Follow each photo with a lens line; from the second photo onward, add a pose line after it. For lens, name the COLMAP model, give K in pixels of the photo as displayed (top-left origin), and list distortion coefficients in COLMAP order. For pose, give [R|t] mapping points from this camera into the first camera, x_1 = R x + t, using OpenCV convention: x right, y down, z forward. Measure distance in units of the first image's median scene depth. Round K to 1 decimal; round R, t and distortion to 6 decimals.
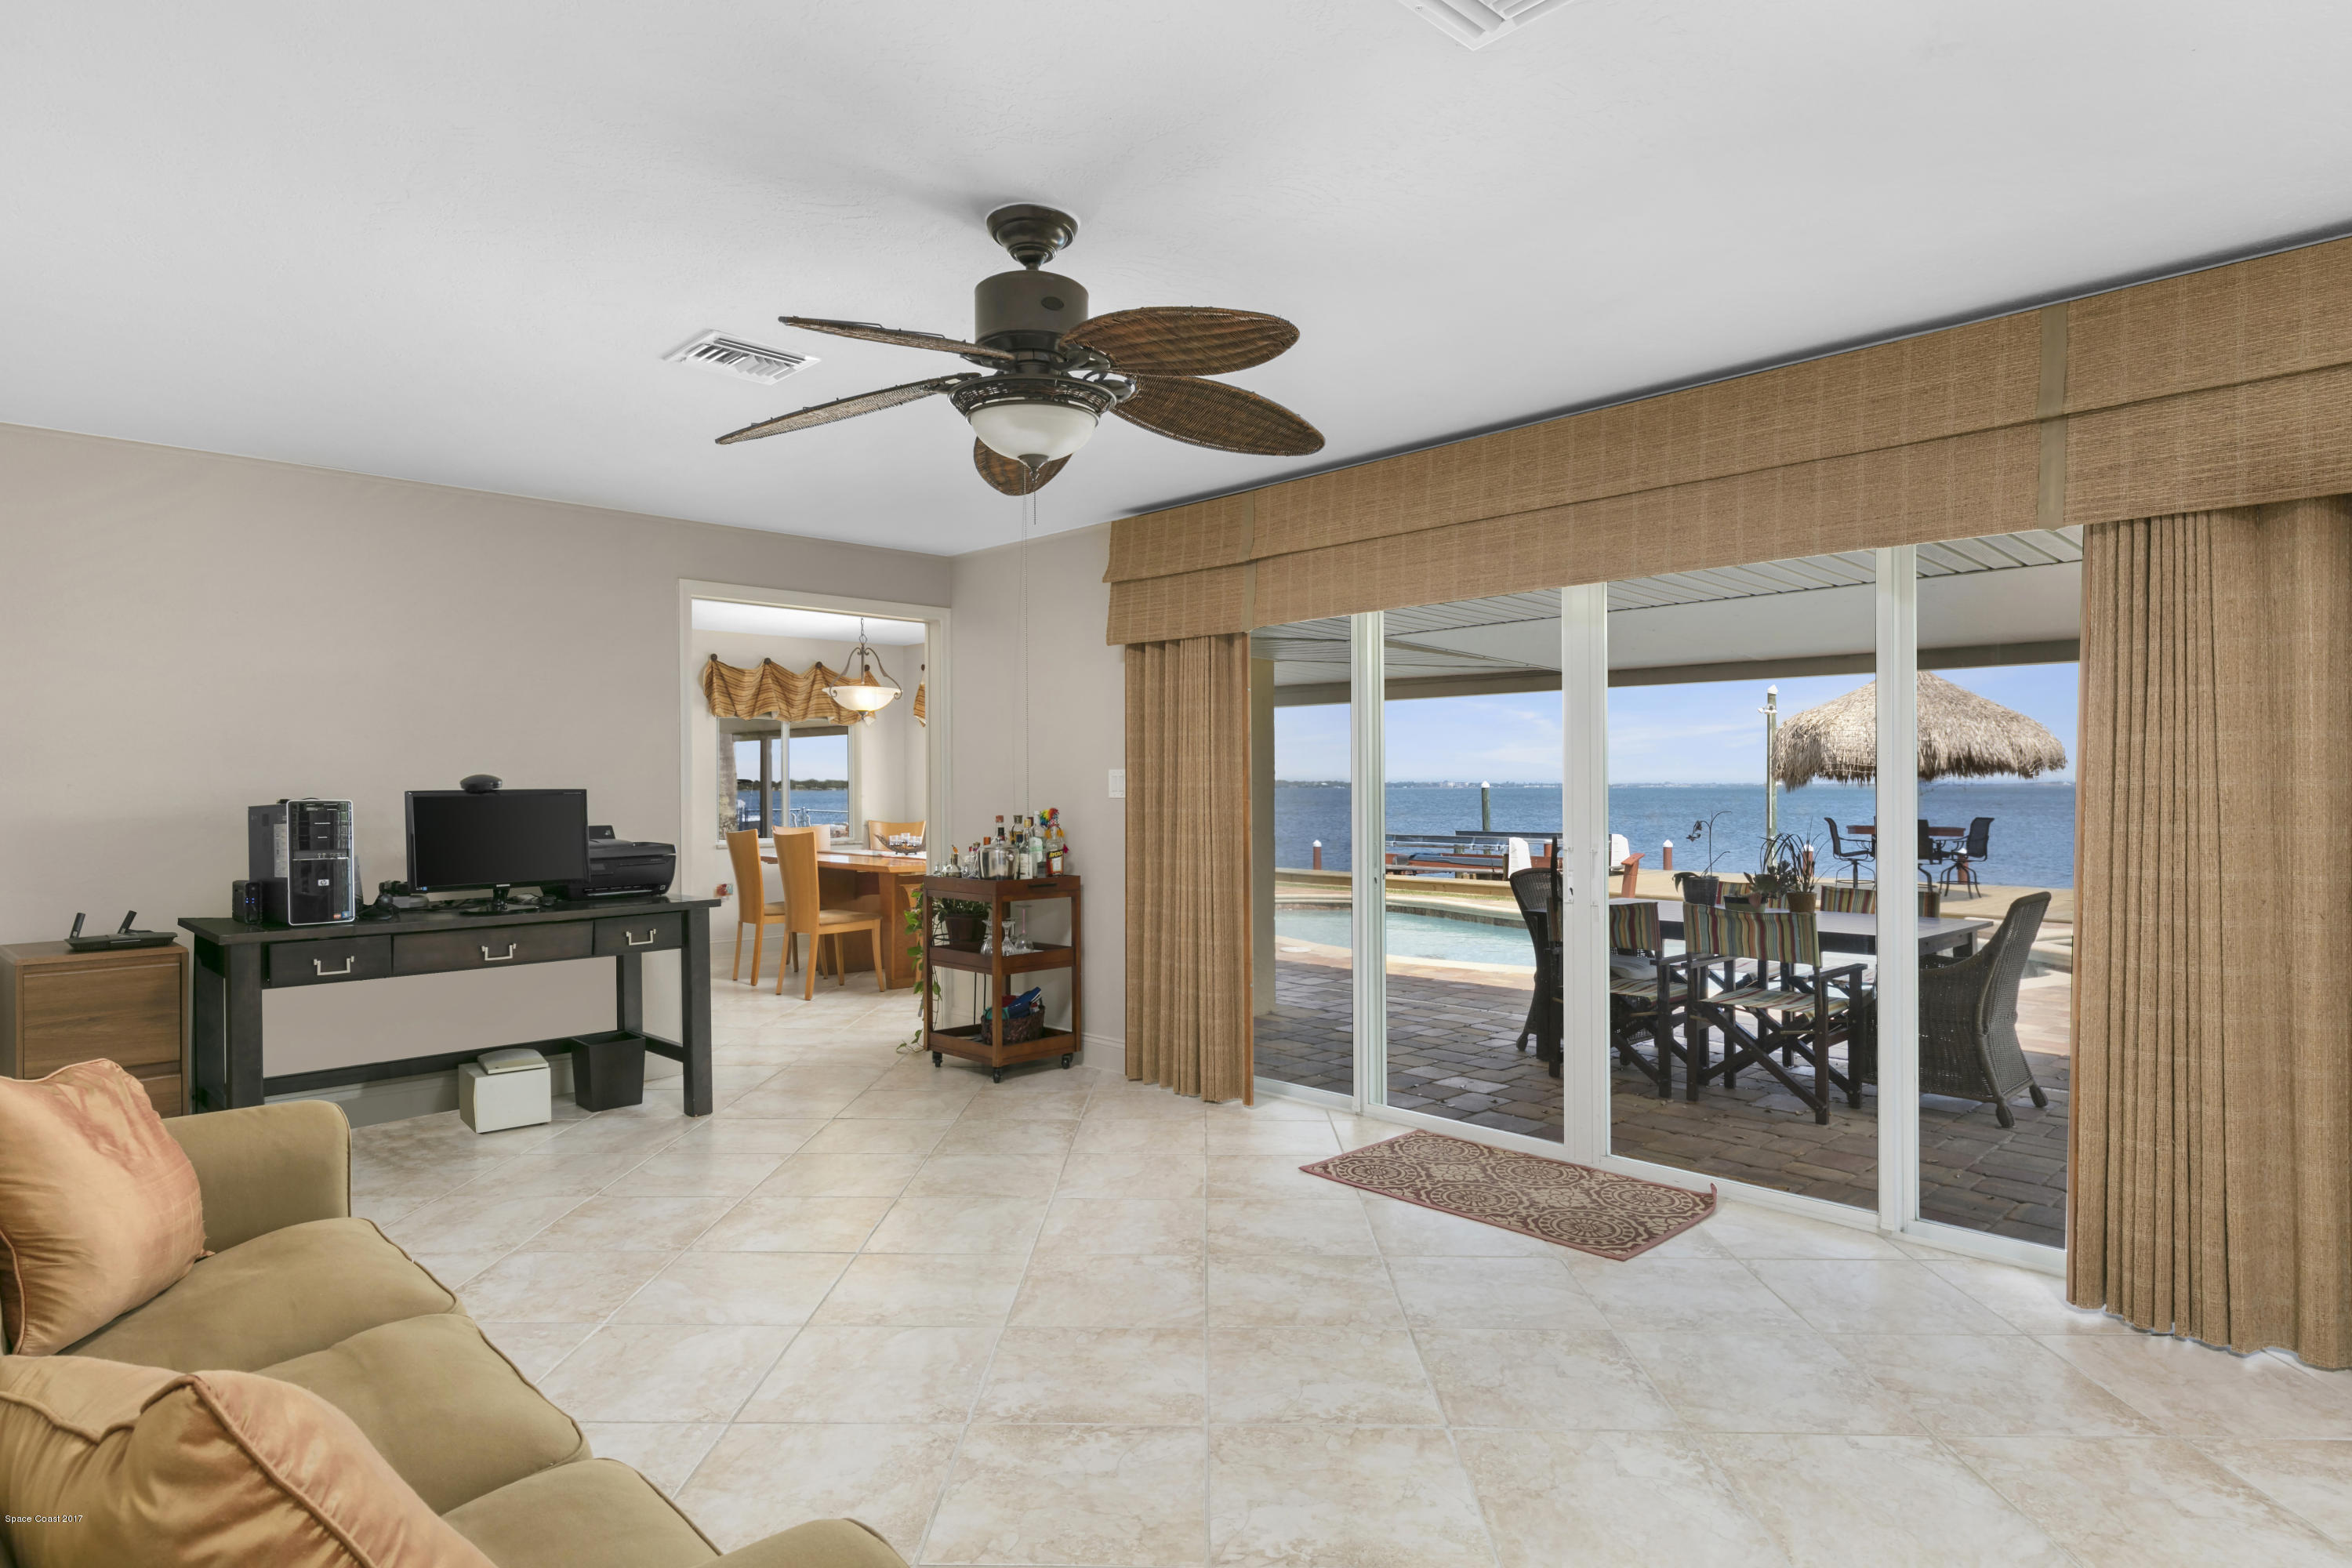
lens RADIAL K [[1273.7, 0, 1123.3], [0, 1273.7, 784.3], [0, 0, 1]] dist [0.001994, 0.000721]
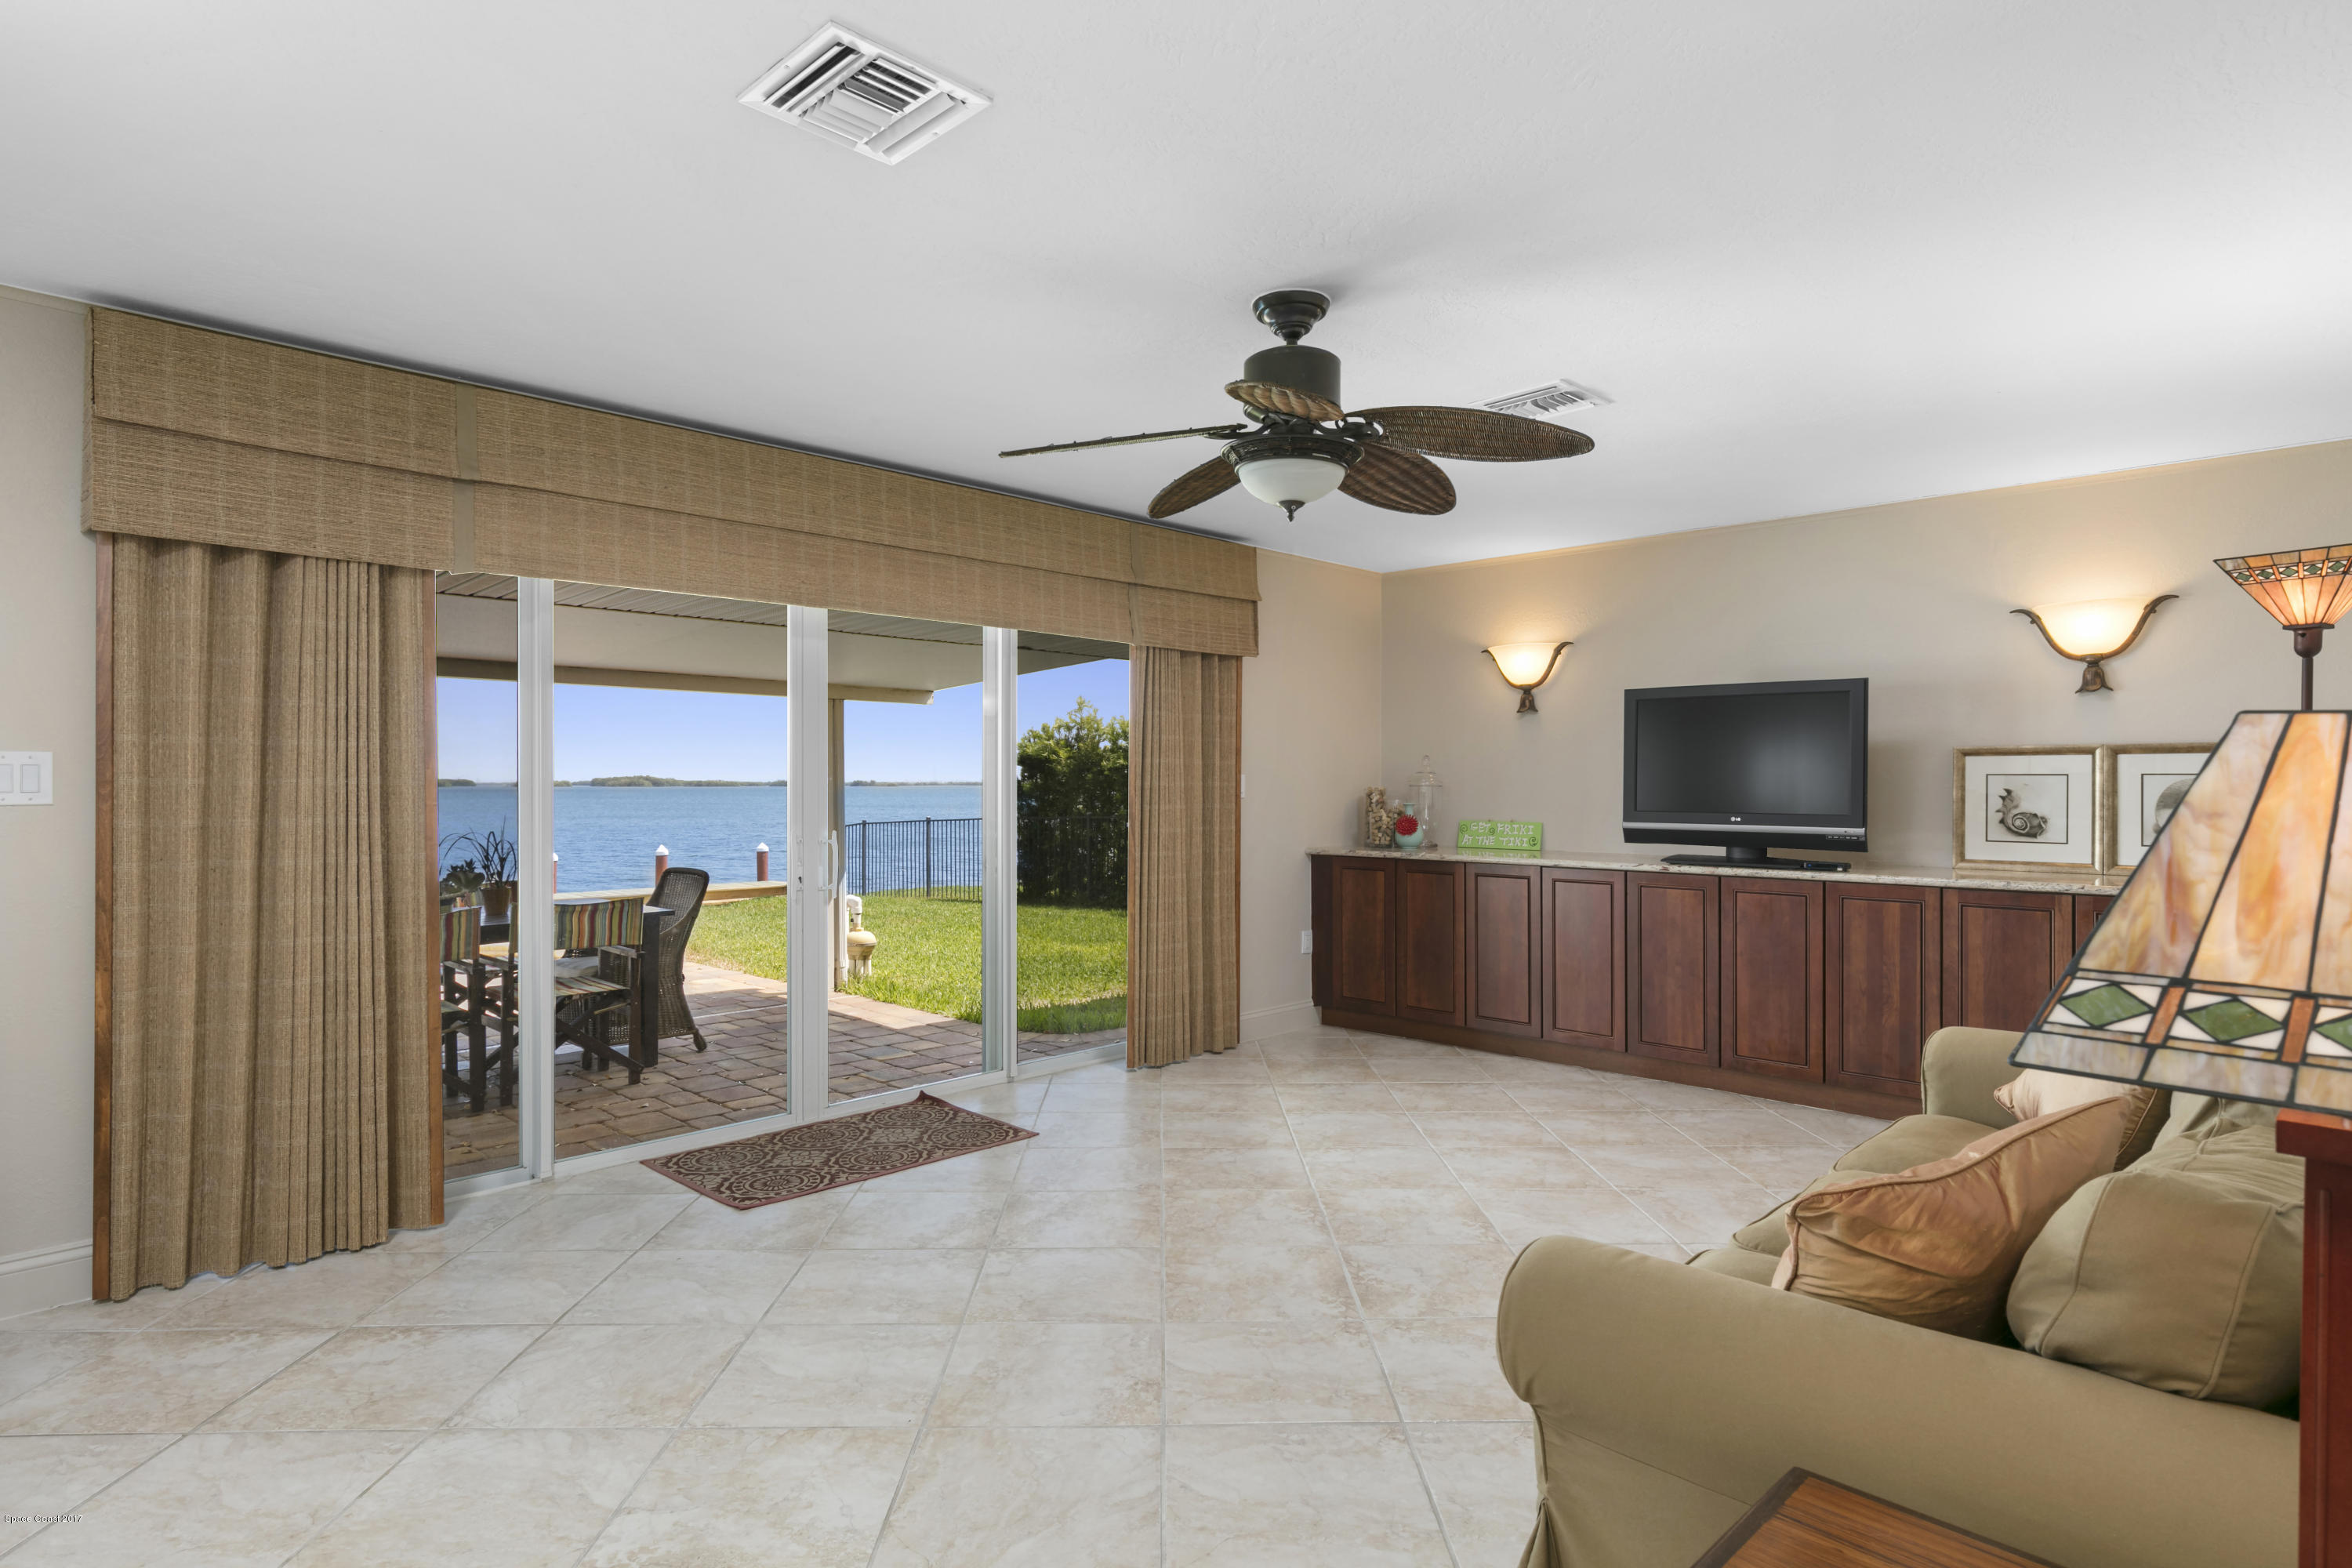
lens RADIAL K [[1273.7, 0, 1167.7], [0, 1273.7, 785.9], [0, 0, 1]] dist [0.001994, 0.000721]
pose [[-0.047120, 0.001249, 0.998888, -0.850097], [-0.001259, 0.999998, -0.001310, 0.003056], [-0.998888, -0.001319, -0.047118, 0.808753]]
